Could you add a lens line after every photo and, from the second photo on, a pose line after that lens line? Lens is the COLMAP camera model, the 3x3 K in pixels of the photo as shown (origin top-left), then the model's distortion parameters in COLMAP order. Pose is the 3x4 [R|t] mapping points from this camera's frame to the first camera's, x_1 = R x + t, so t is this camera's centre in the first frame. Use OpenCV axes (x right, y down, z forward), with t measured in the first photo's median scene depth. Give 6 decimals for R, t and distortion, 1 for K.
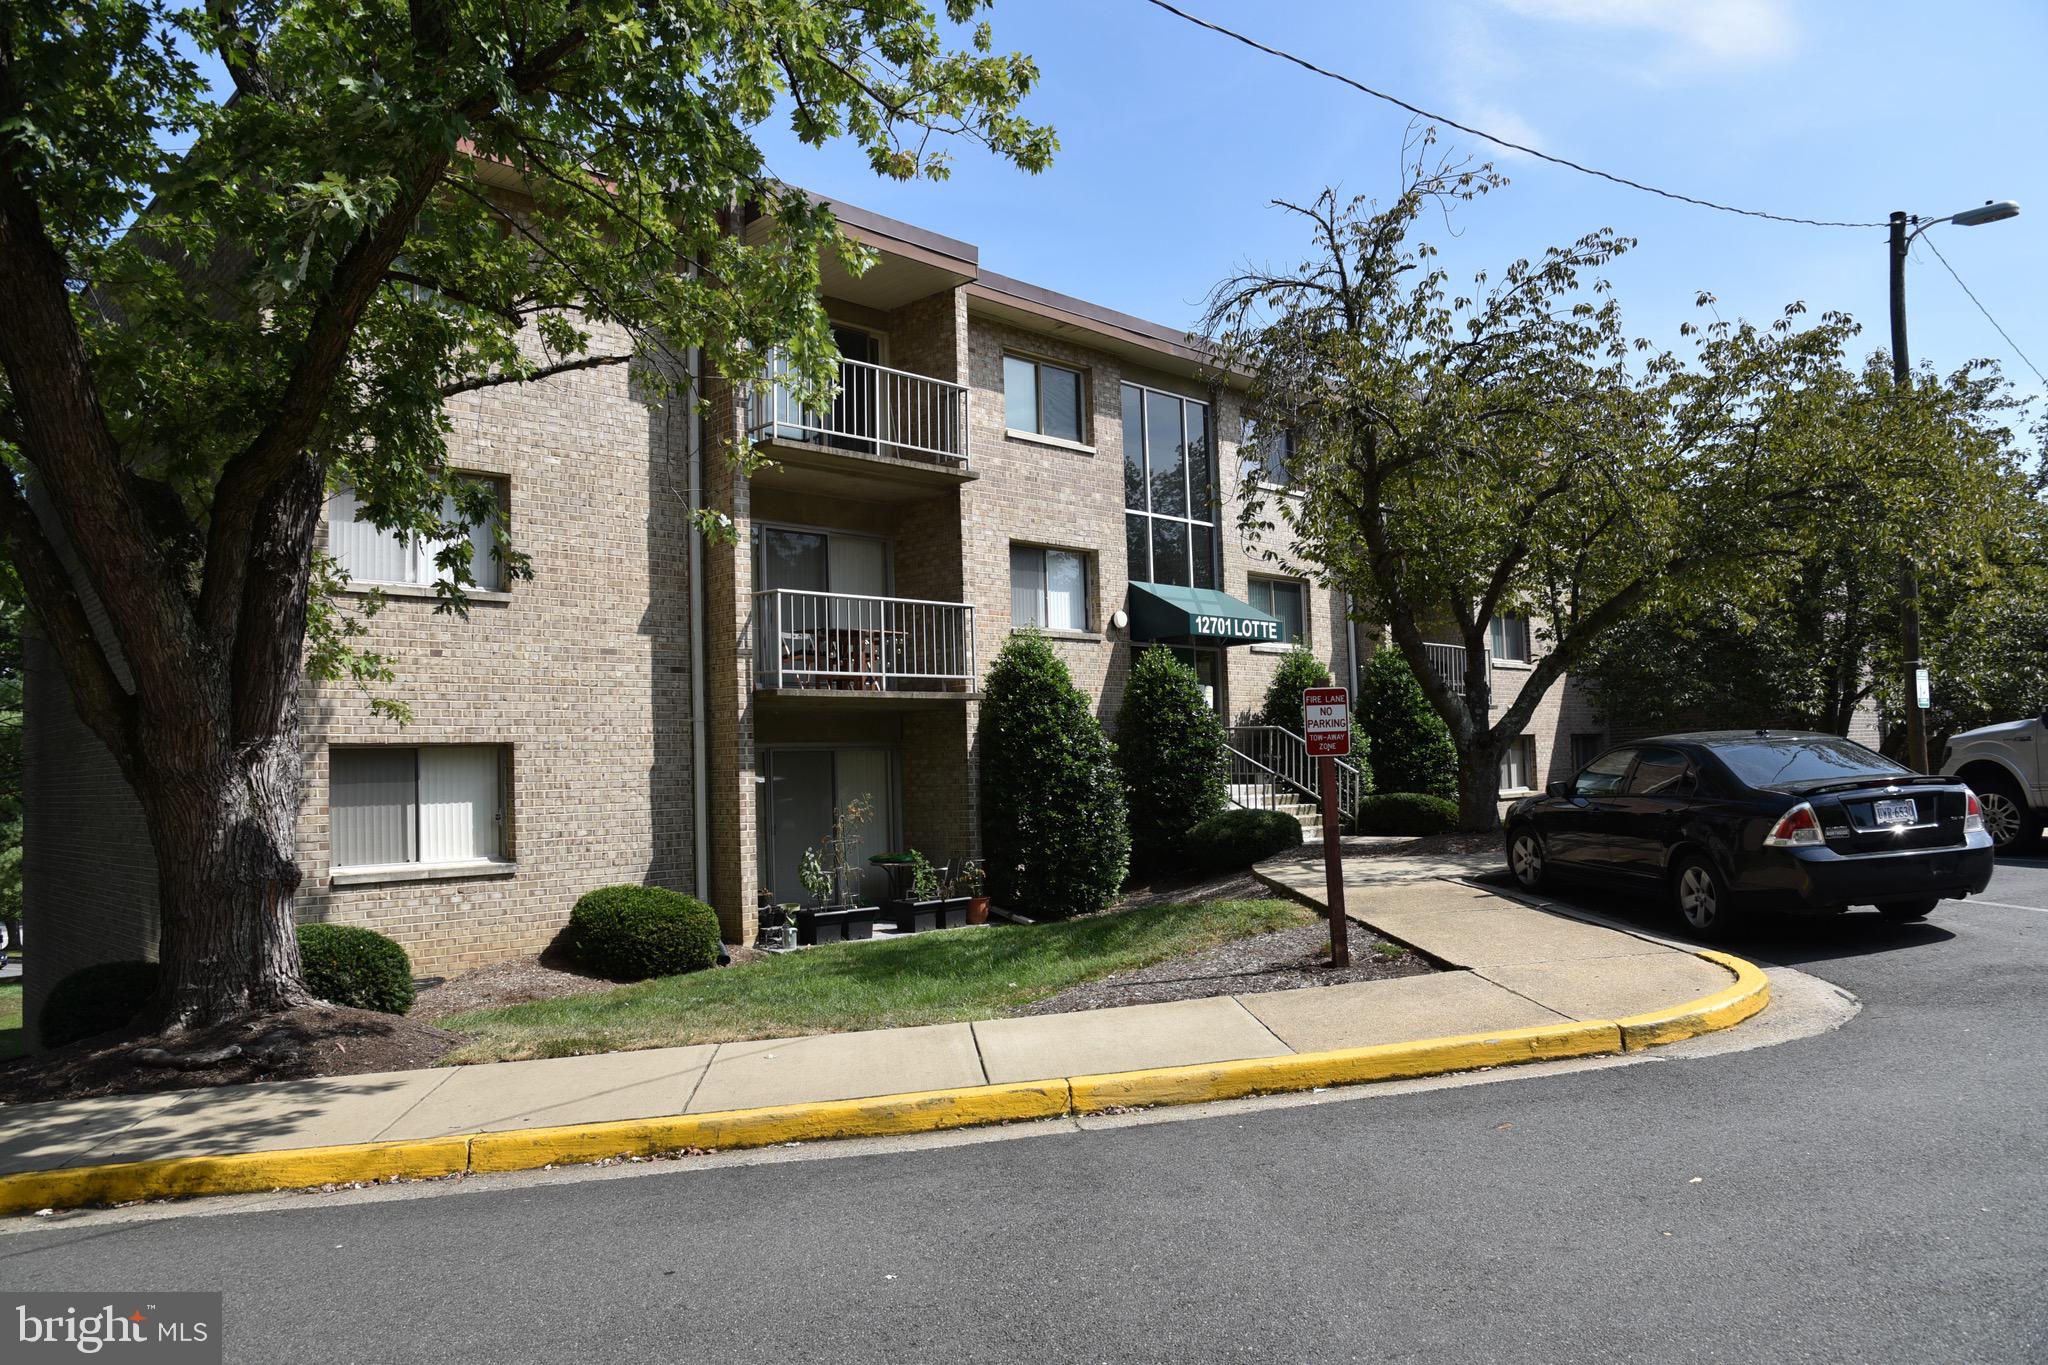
lens RADIAL K [[1472.3, 0, 1011.7], [0, 1472.3, 701.3], [0, 0, 1]] dist [-0.089677, 0.059400]
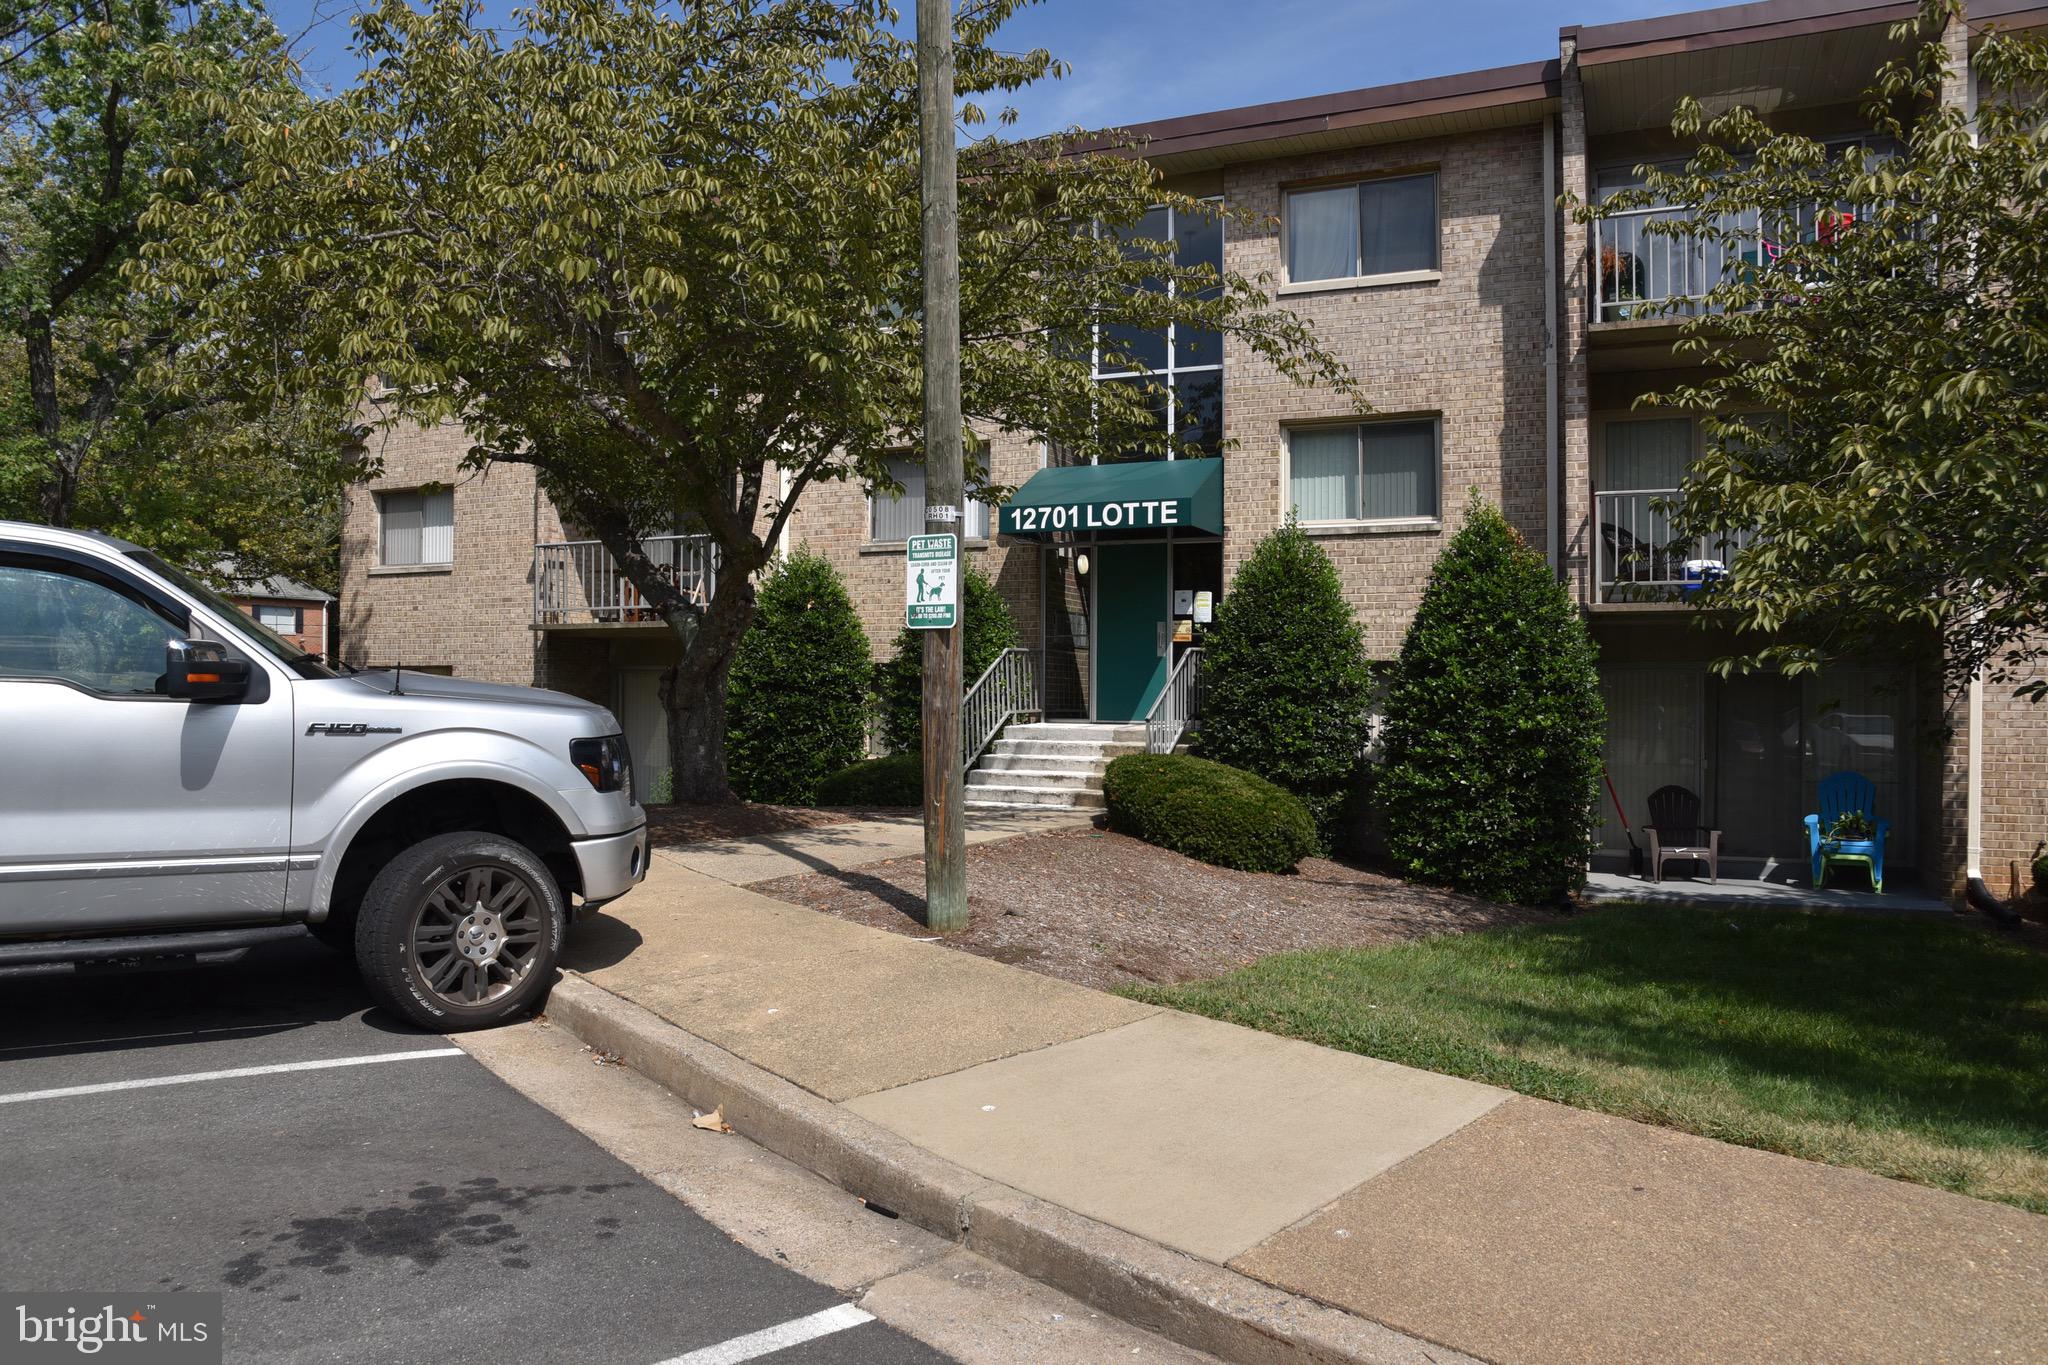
lens RADIAL K [[1472.3, 0, 1011.7], [0, 1472.3, 701.3], [0, 0, 1]] dist [-0.089677, 0.059400]
pose [[0.356864, 0.023600, -0.933858, 1.194539], [0.023386, 0.999142, 0.034187, 0.025930], [0.933864, -0.034039, 0.356006, 0.971270]]
